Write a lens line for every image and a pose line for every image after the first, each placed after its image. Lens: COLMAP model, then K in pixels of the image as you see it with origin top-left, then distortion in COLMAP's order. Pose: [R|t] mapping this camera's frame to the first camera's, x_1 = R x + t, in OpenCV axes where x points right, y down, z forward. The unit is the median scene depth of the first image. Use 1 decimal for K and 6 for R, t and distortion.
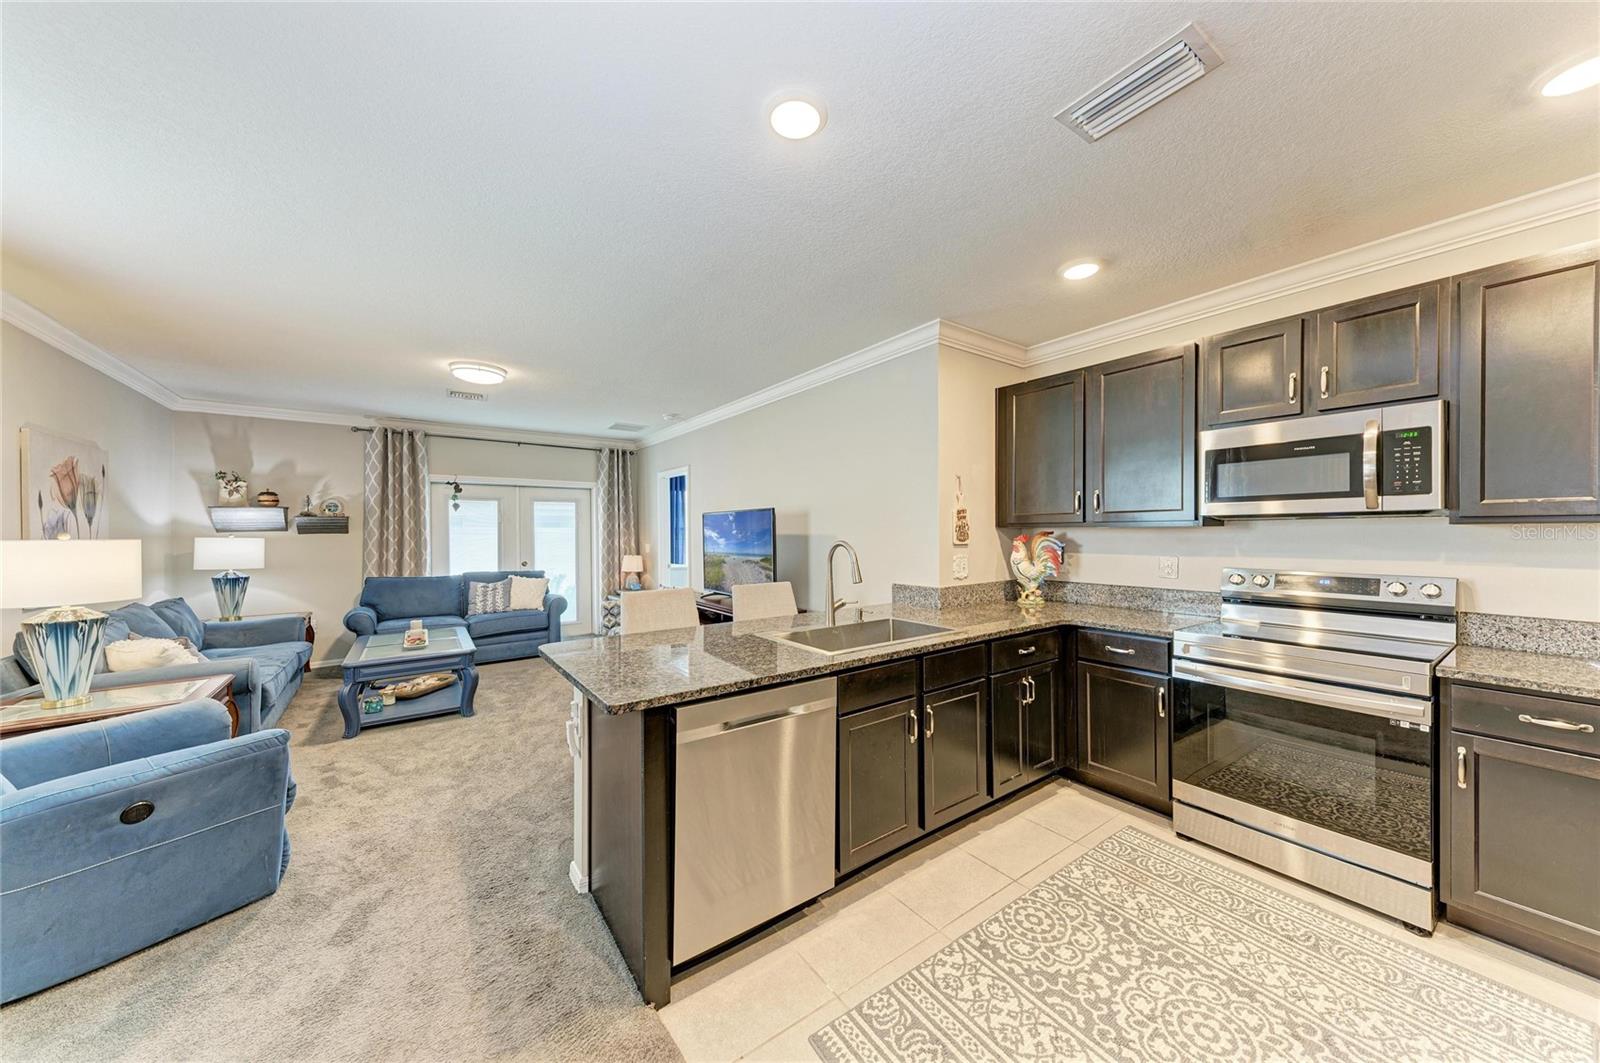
lens RADIAL K [[542.0, 0, 801.5], [0, 542.0, 534.0], [0, 0, 1]] dist [0.023033, -0.006159]
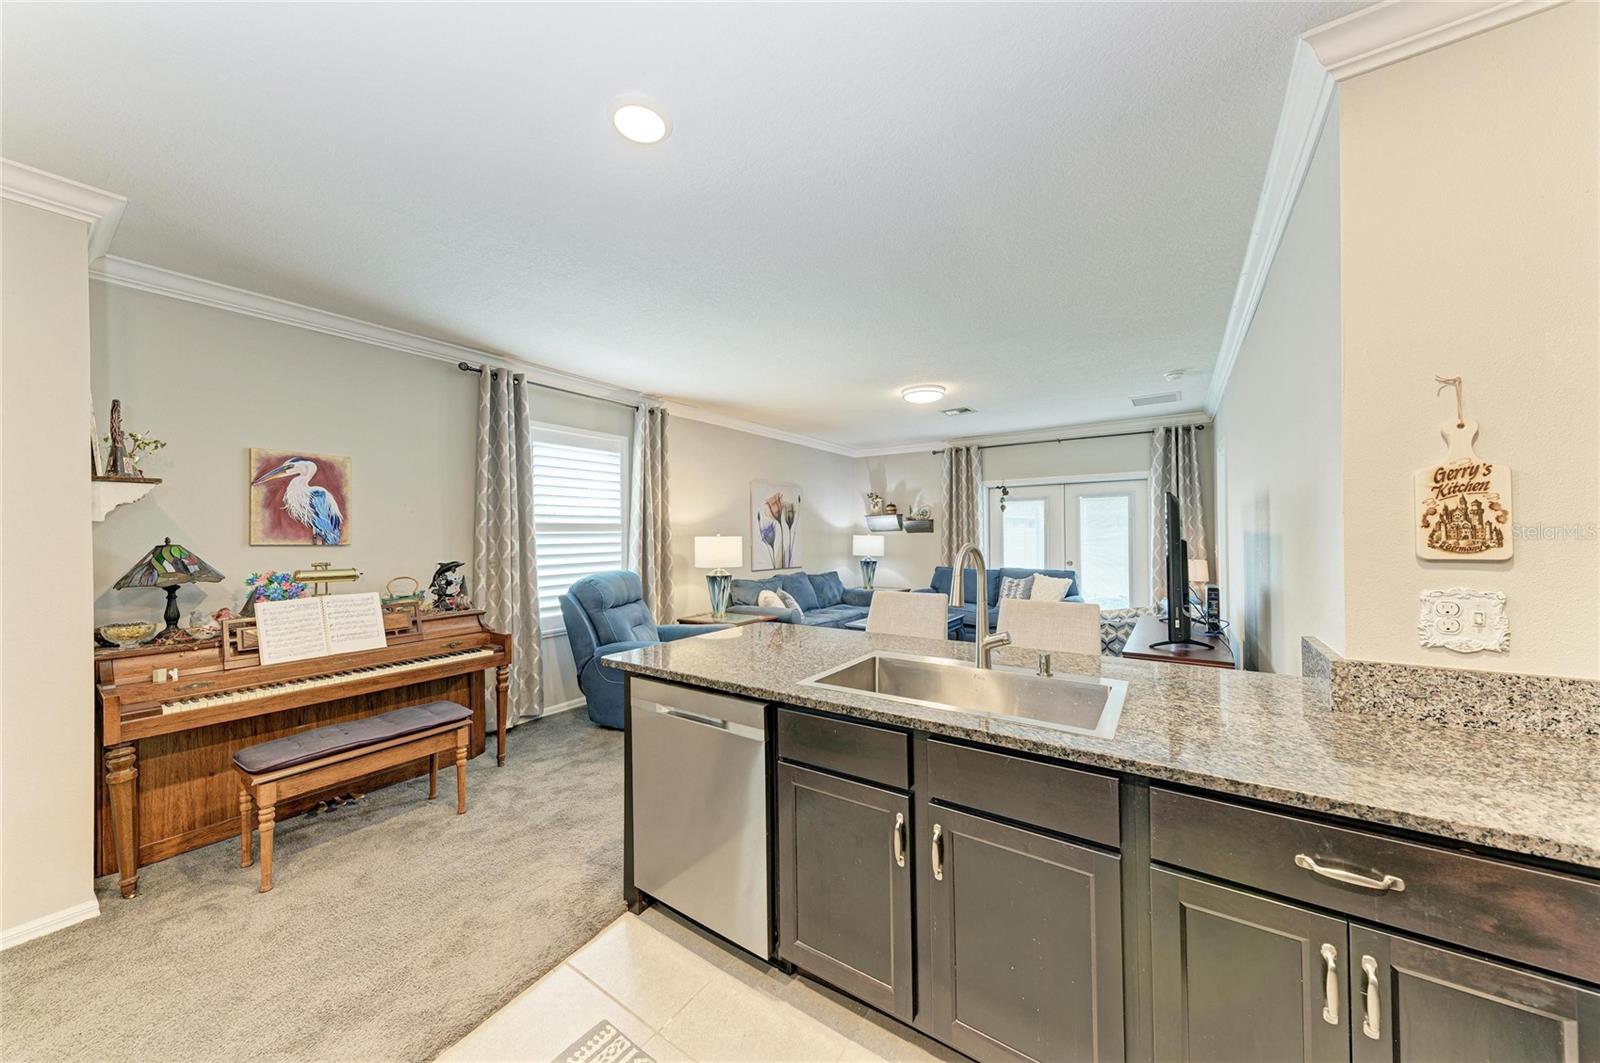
lens RADIAL K [[542.0, 0, 801.5], [0, 542.0, 534.0], [0, 0, 1]] dist [0.023033, -0.006159]
pose [[0.340264, 0.001110, -0.940329, 0.467864], [0.001989, 0.999996, 0.001900, -0.000516], [0.940328, -0.002517, 0.340261, 0.418810]]
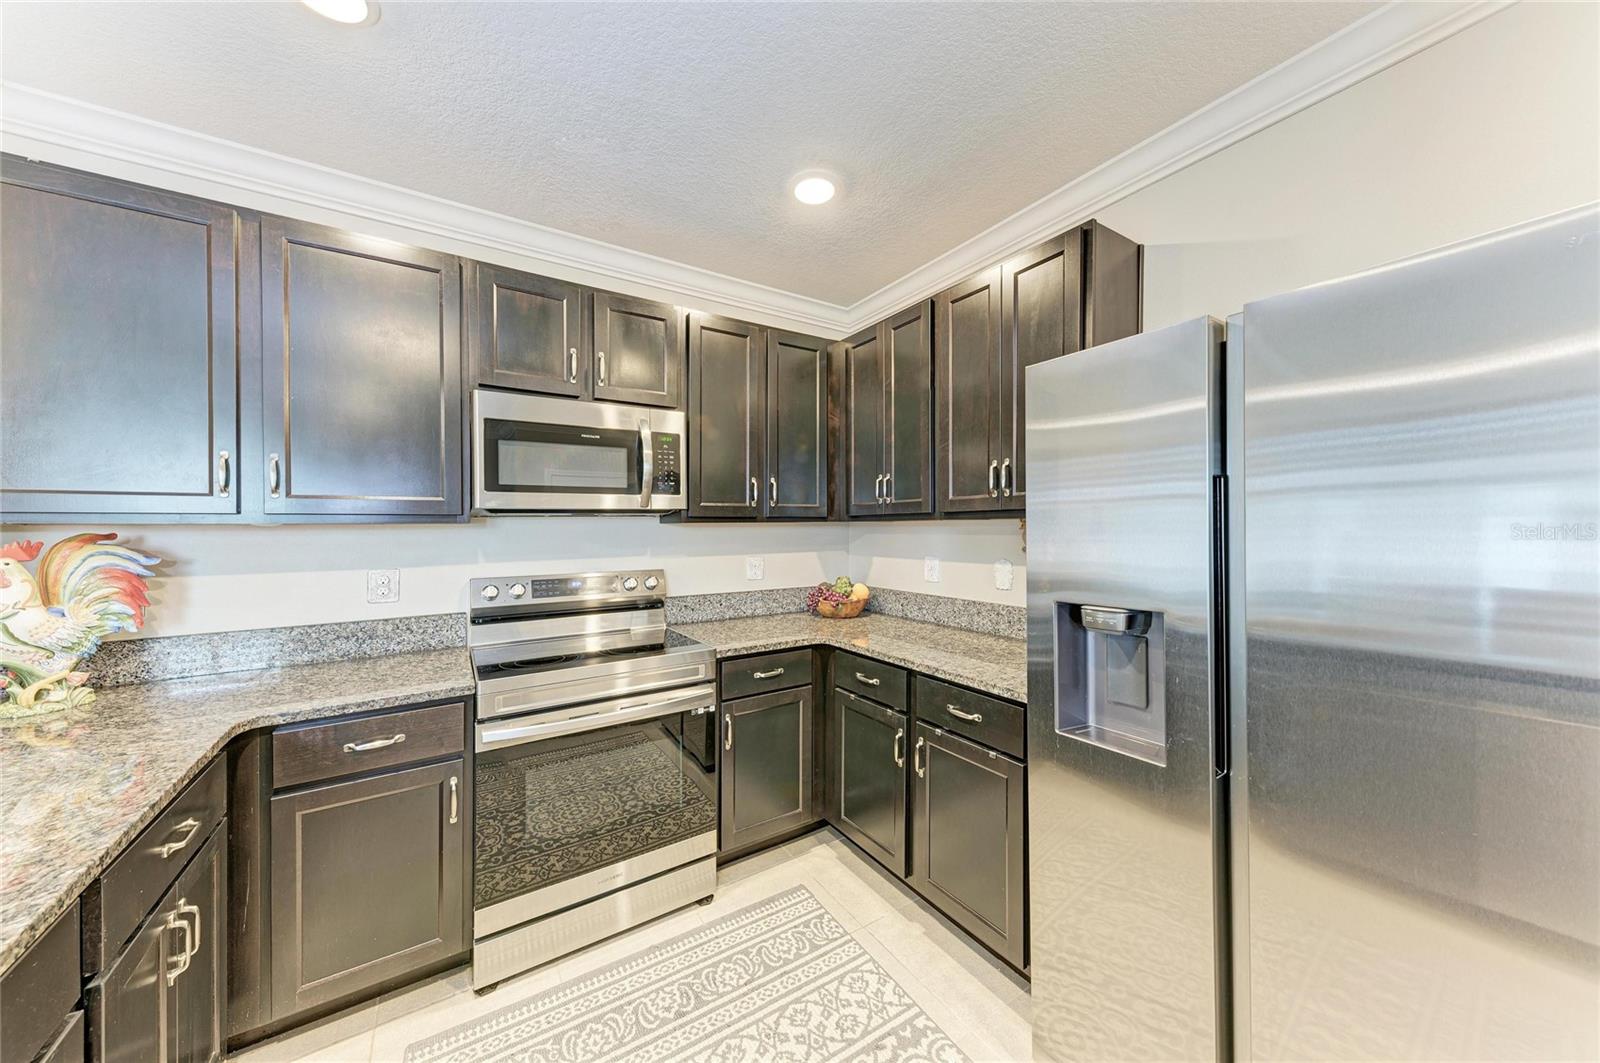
lens RADIAL K [[542.7, 0, 799.4], [0, 542.7, 527.1], [0, 0, 1]] dist [0.009761, -0.000270]
pose [[0.050310, 0.005552, 0.998718, 0.032828], [0.014581, 0.999874, -0.006293, 0.001307], [-0.998627, 0.014879, 0.050222, 0.401179]]
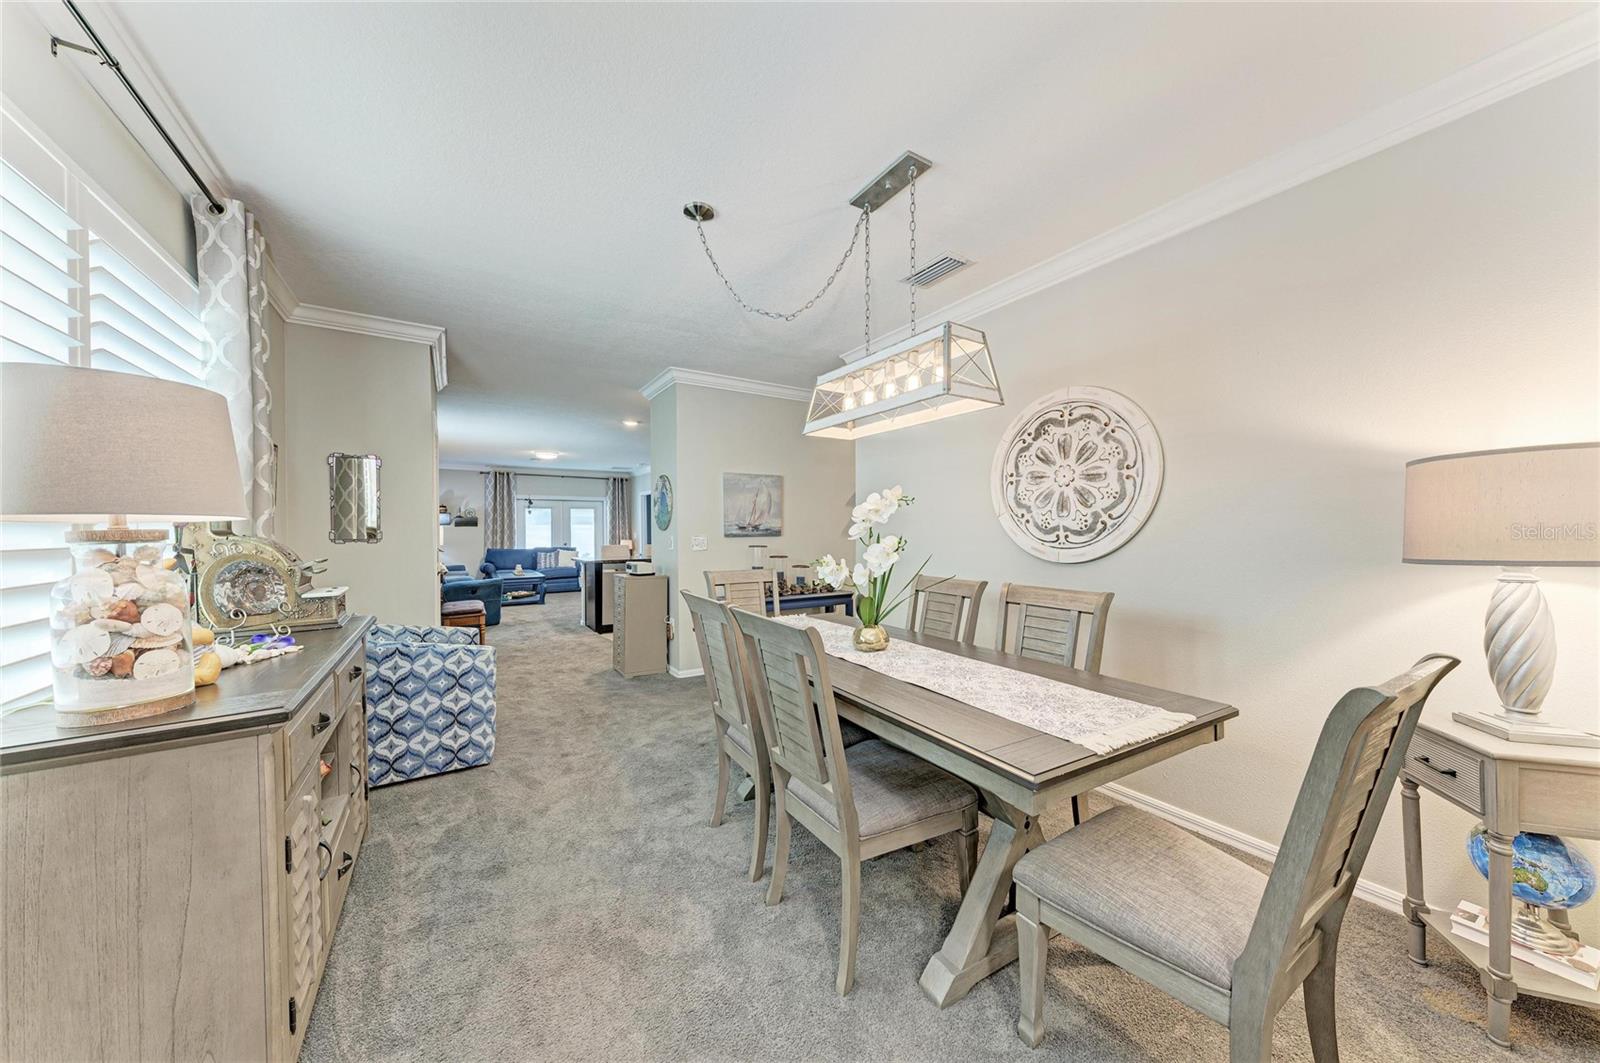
lens RADIAL K [[542.0, 0, 801.5], [0, 542.0, 534.0], [0, 0, 1]] dist [0.023033, -0.006159]
pose [[0.998321, 0.000018, -0.057928, 0.688446], [0.000050, 0.999999, 0.001174, 0.038332], [0.057928, -0.001175, 0.998320, -1.379768]]
